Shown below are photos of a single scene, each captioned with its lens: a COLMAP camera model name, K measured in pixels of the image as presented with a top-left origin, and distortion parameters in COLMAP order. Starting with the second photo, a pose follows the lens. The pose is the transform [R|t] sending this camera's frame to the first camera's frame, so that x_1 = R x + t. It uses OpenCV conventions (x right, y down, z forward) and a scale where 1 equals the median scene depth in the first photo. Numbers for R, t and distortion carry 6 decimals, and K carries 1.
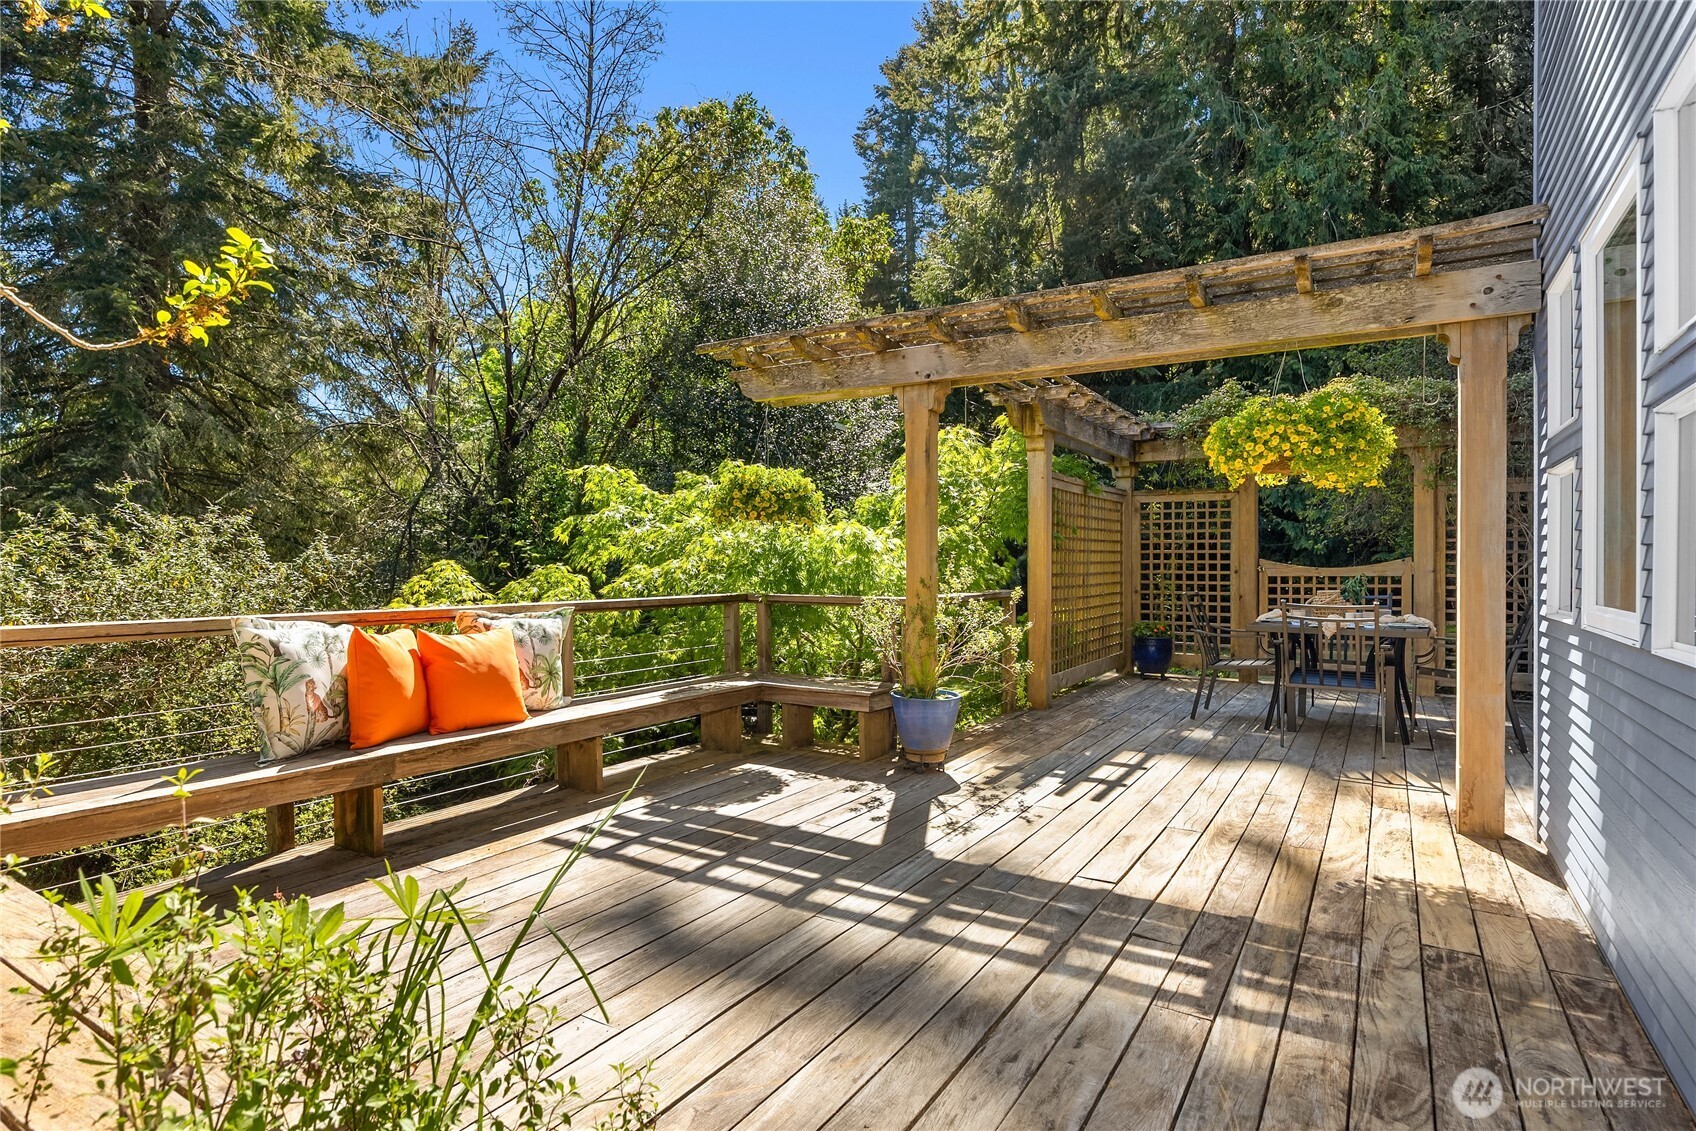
lens RADIAL K [[889.7, 0, 817.6], [0, 889.7, 575.8], [0, 0, 1]] dist [0.002250, 0.000340]
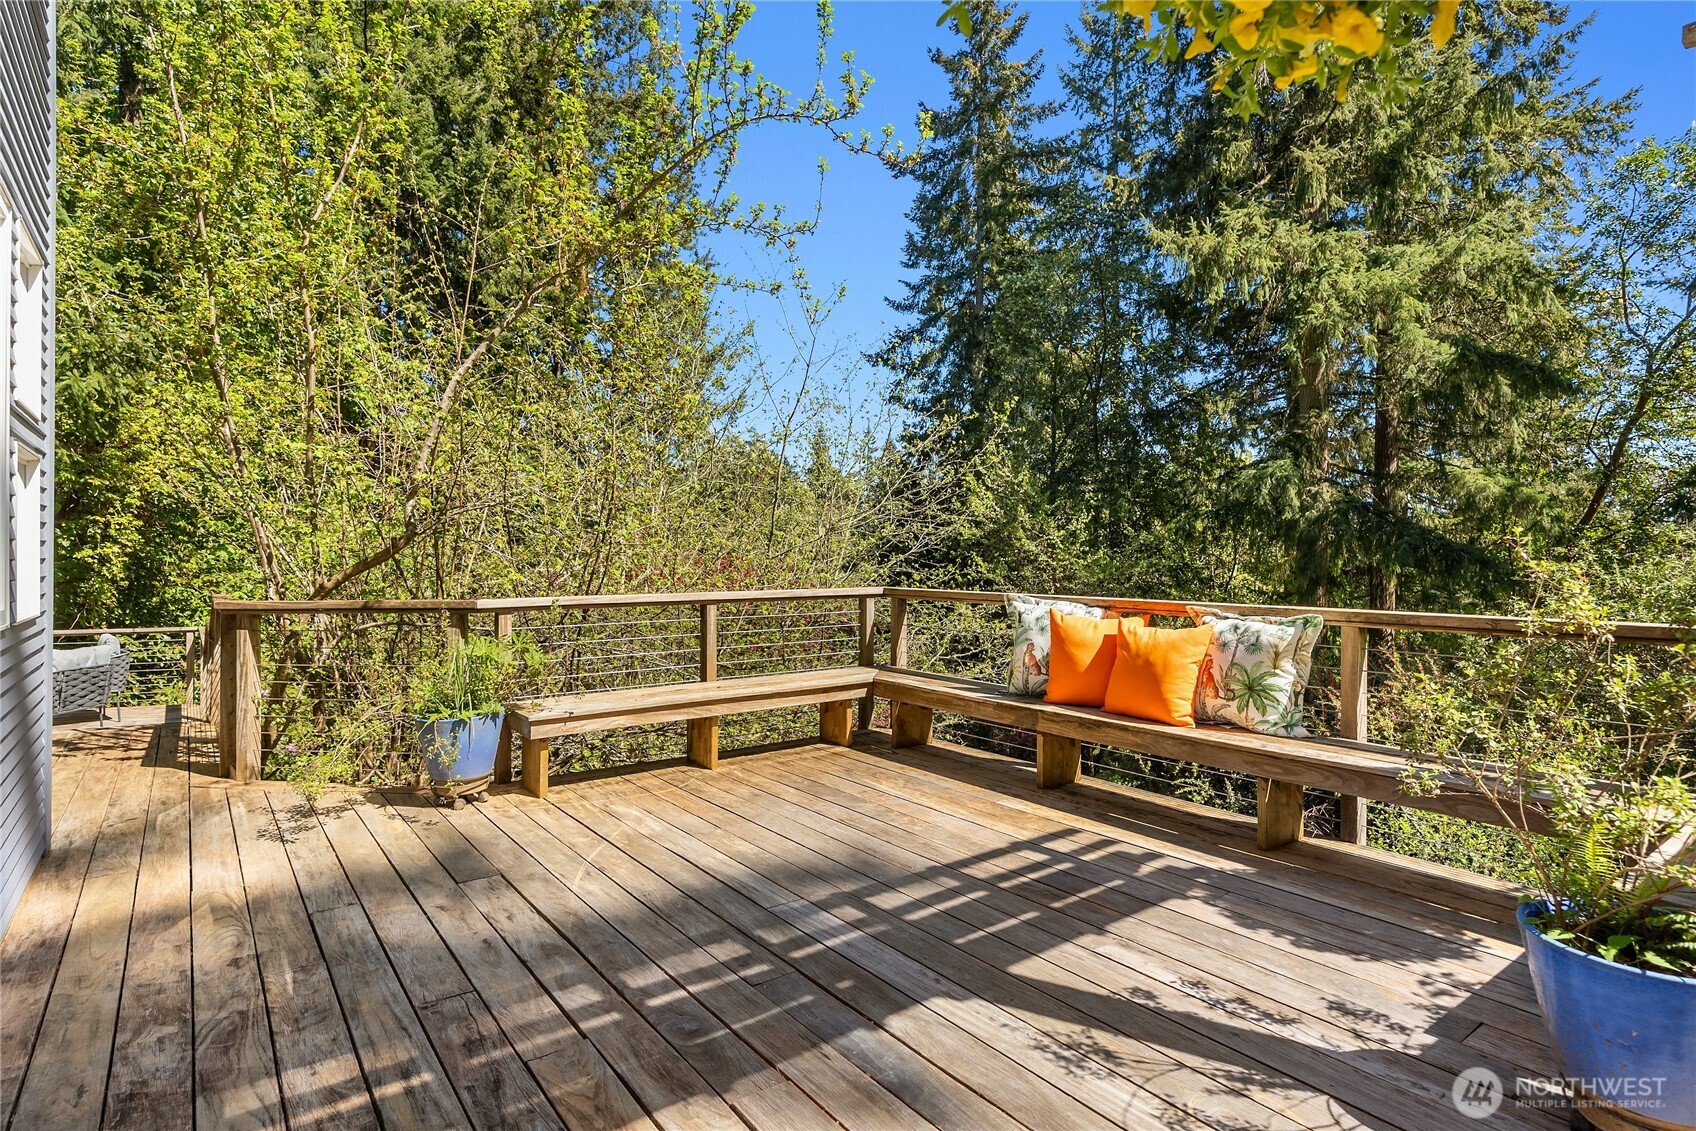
lens RADIAL K [[901.9, 0, 848.0], [0, 901.9, 565.5], [0, 0, 1]] dist [-0.001424, -0.000640]
pose [[-0.357388, 0.007606, -0.933925, 0.707666], [-0.017099, 0.999746, 0.014686, -0.015026], [0.933799, 0.021218, -0.357167, 1.053997]]
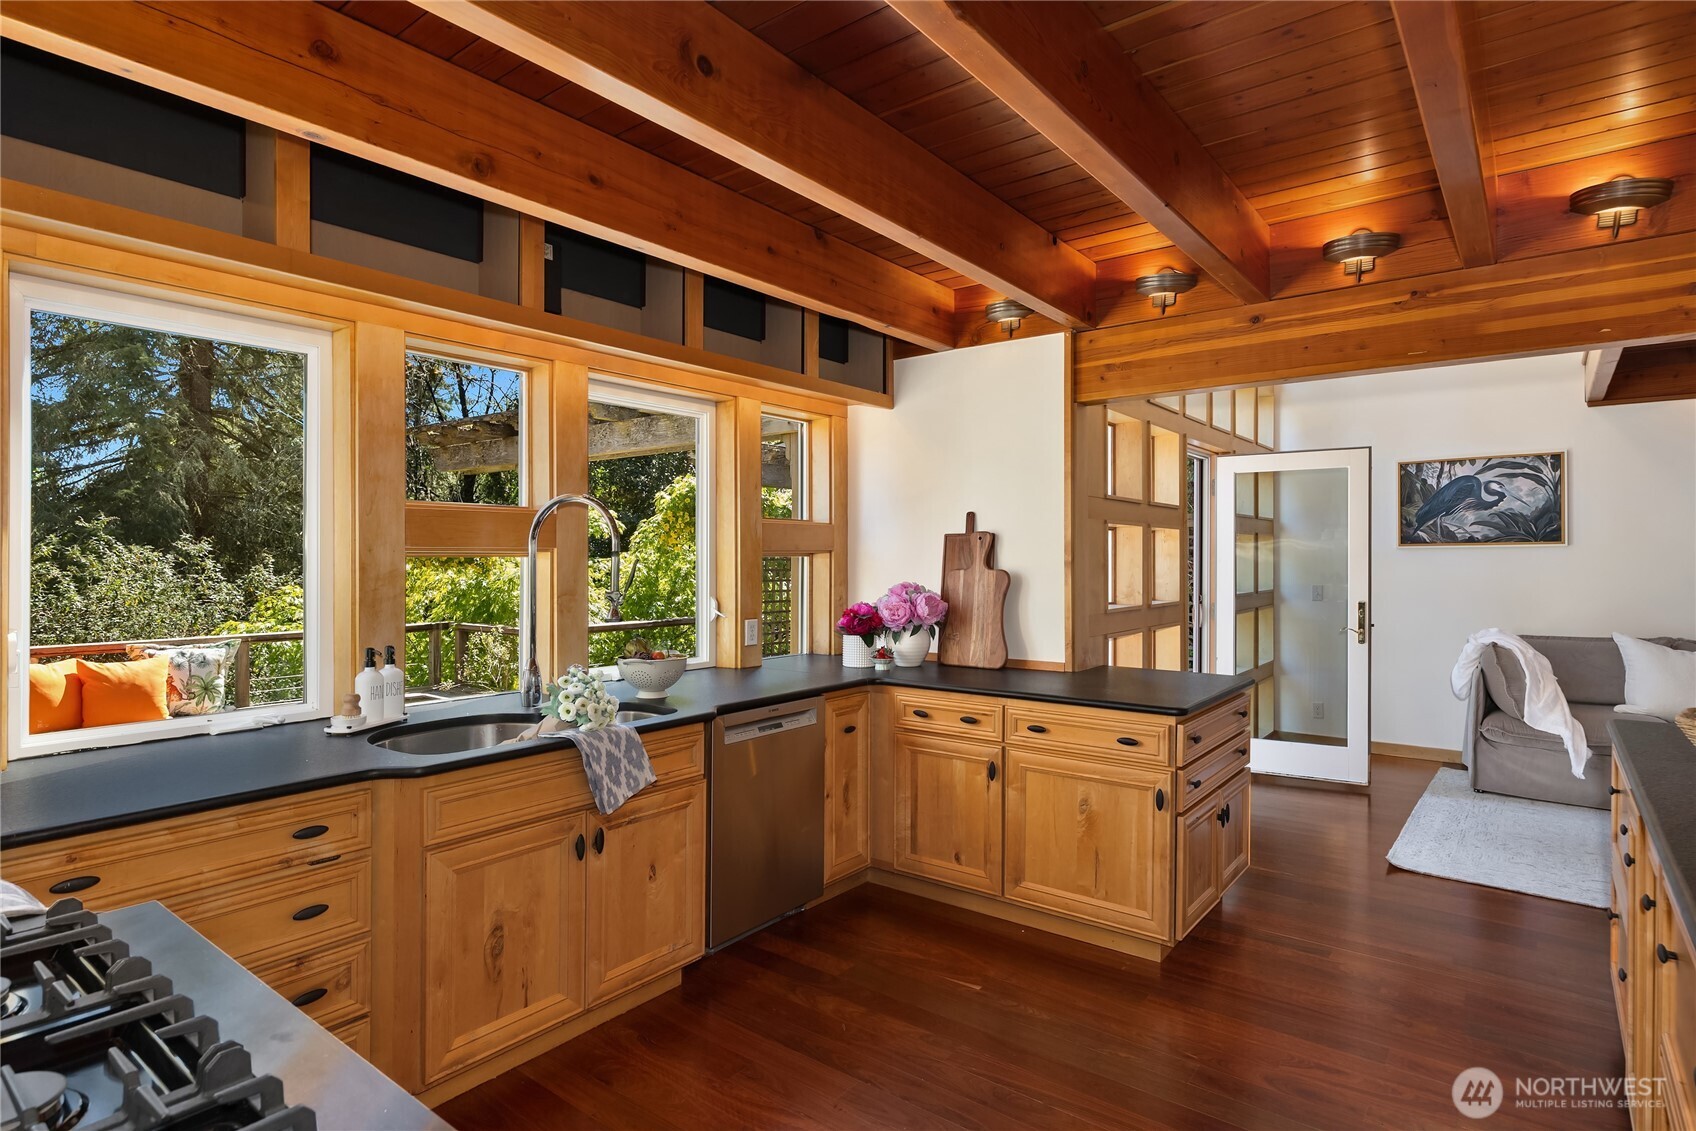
lens RADIAL K [[889.7, 0, 817.6], [0, 889.7, 575.8], [0, 0, 1]] dist [0.002250, 0.000340]
pose [[0.993624, -0.002128, -0.112722, 0.881979], [0.002698, 0.999984, 0.004910, -0.076972], [0.112709, -0.005183, 0.993614, -0.286651]]
